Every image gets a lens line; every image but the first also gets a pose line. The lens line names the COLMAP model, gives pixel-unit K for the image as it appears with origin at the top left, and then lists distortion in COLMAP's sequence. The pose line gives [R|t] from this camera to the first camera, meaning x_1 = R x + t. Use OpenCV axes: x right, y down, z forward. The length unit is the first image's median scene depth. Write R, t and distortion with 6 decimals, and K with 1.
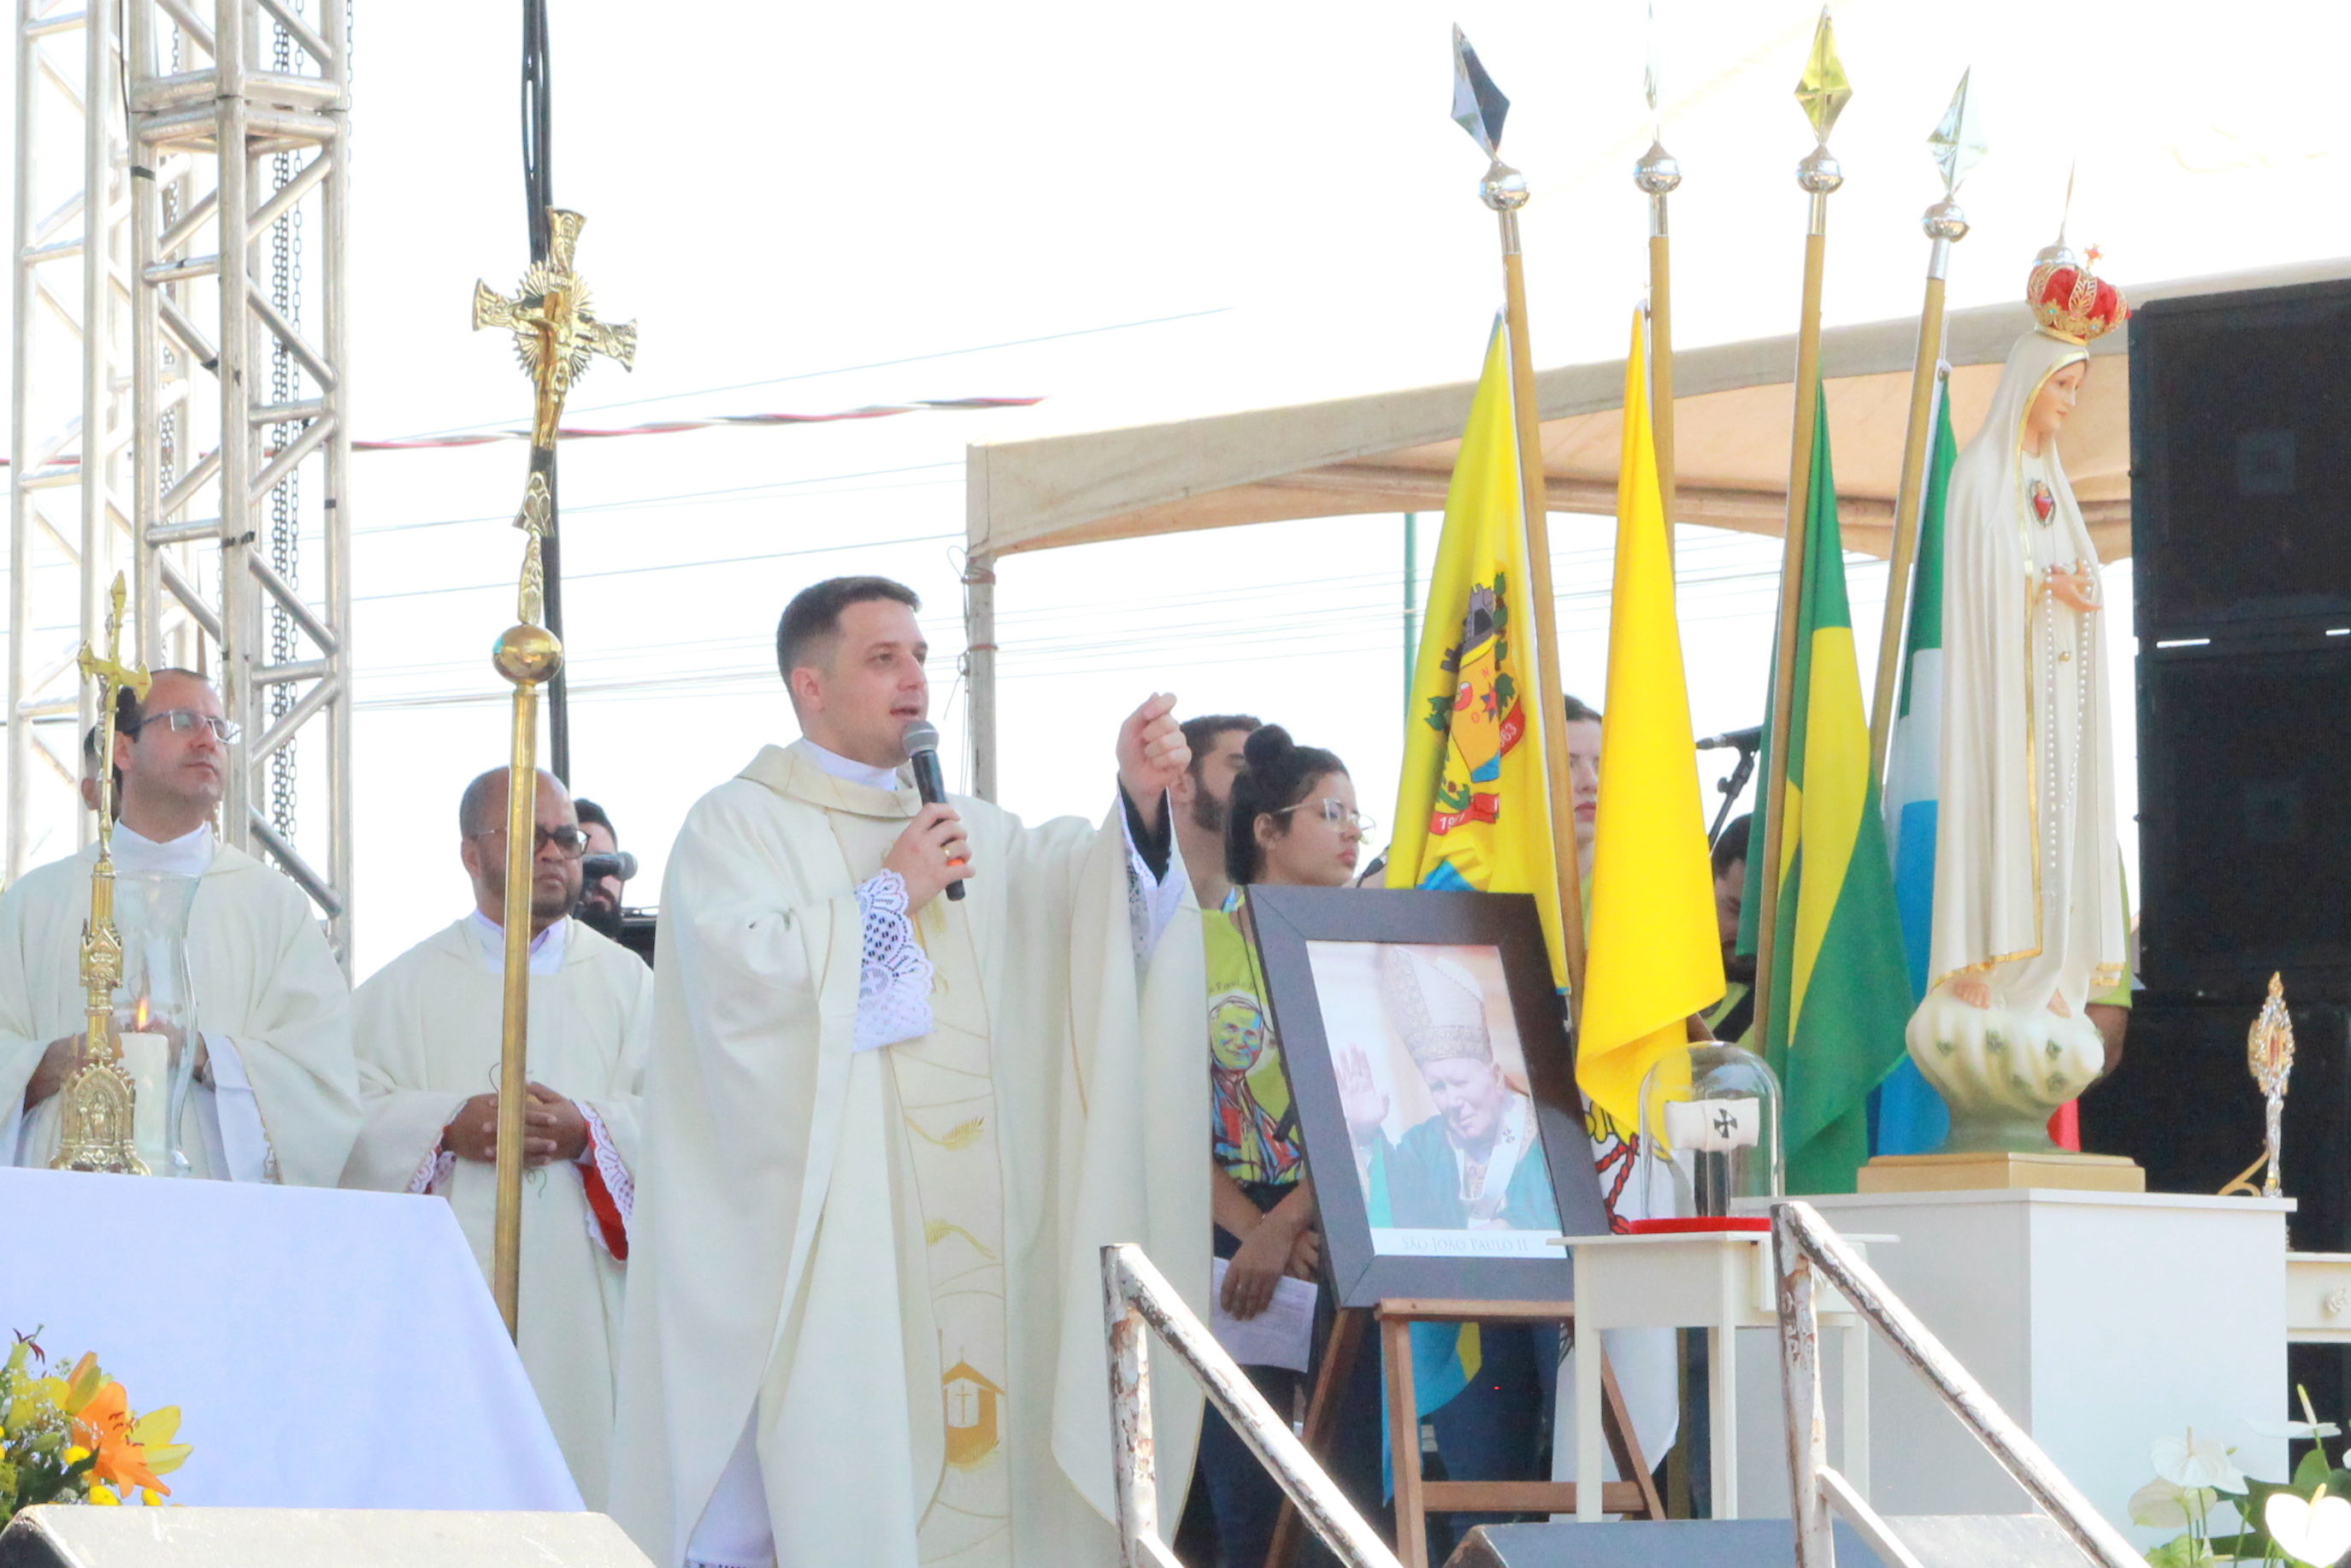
lens RADIAL K [[9813.5, 0, 1015.1], [0, 9813.5, 905.2], [0, 0, 1]] dist [0.182731, 0.000000]
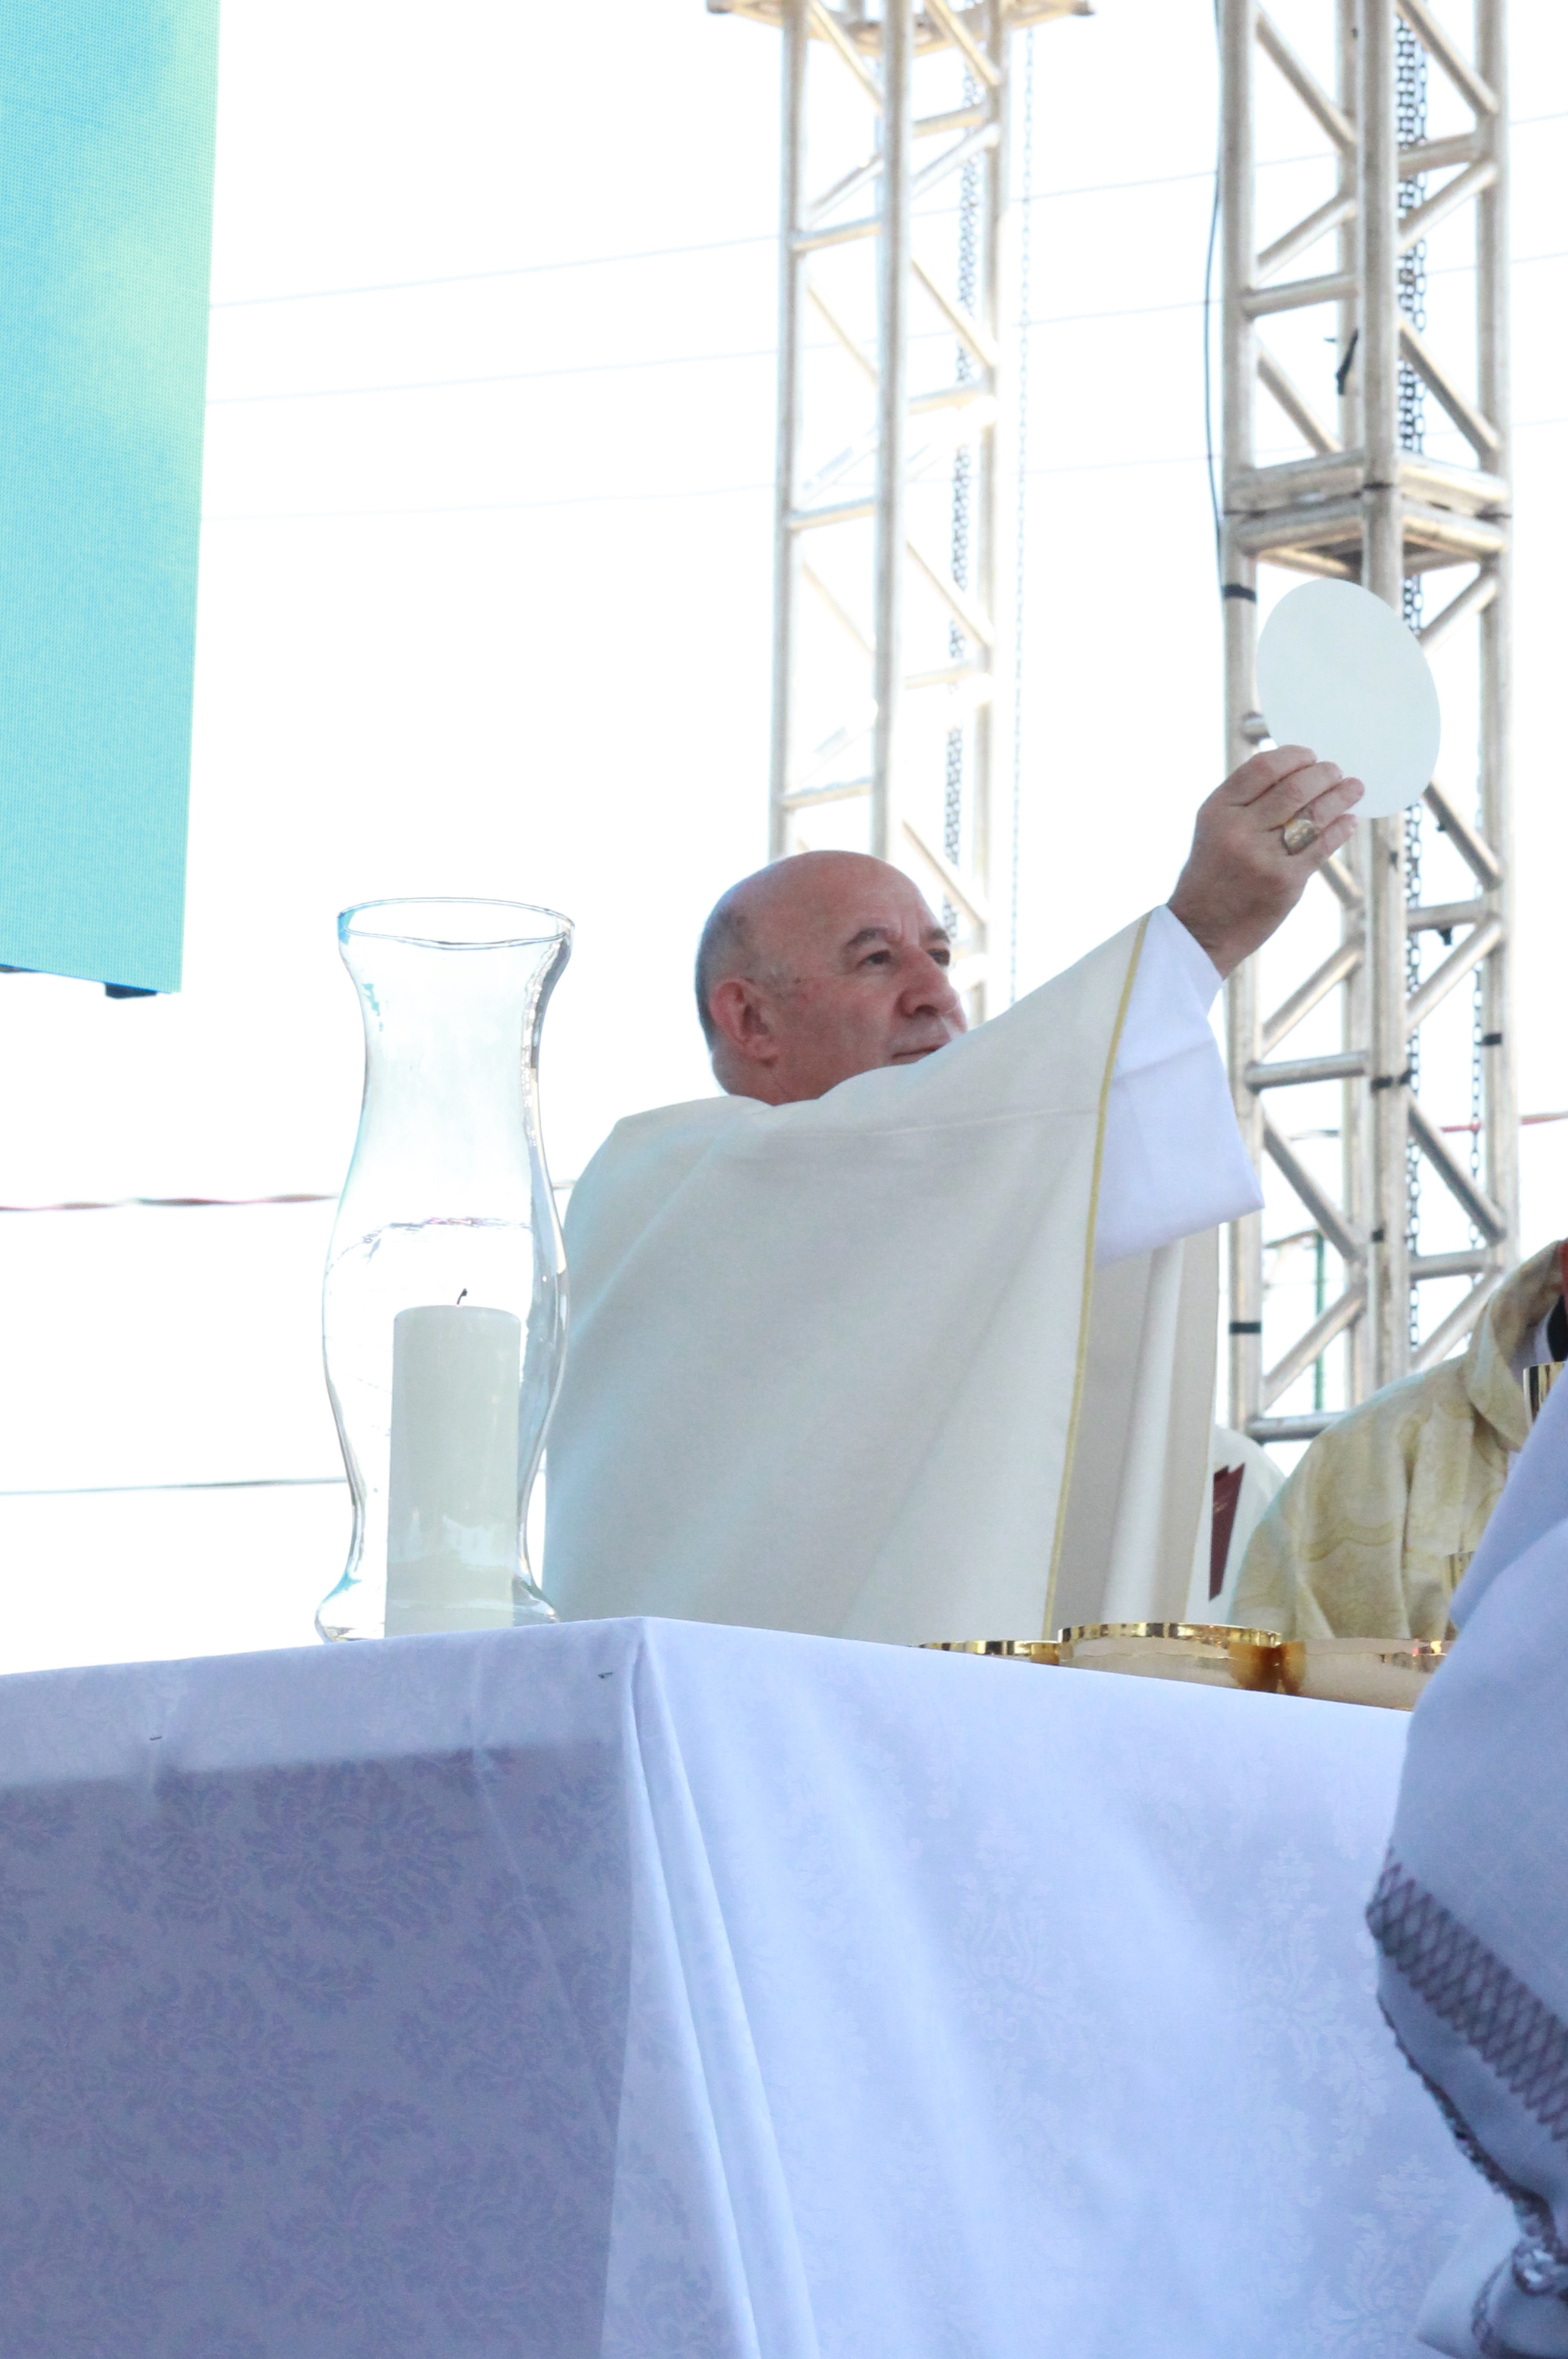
lens RADIAL K [[8474.1, 0, 996.2], [0, 8474.1, 1203.6], [0, 0, 1]] dist [0.024488, 0.000000]
pose [[0.997684, 0.018975, 0.065316, -0.148352], [-0.014449, 0.997507, -0.069074, 0.016058], [-0.066464, 0.067970, 0.995471, 0.367545]]
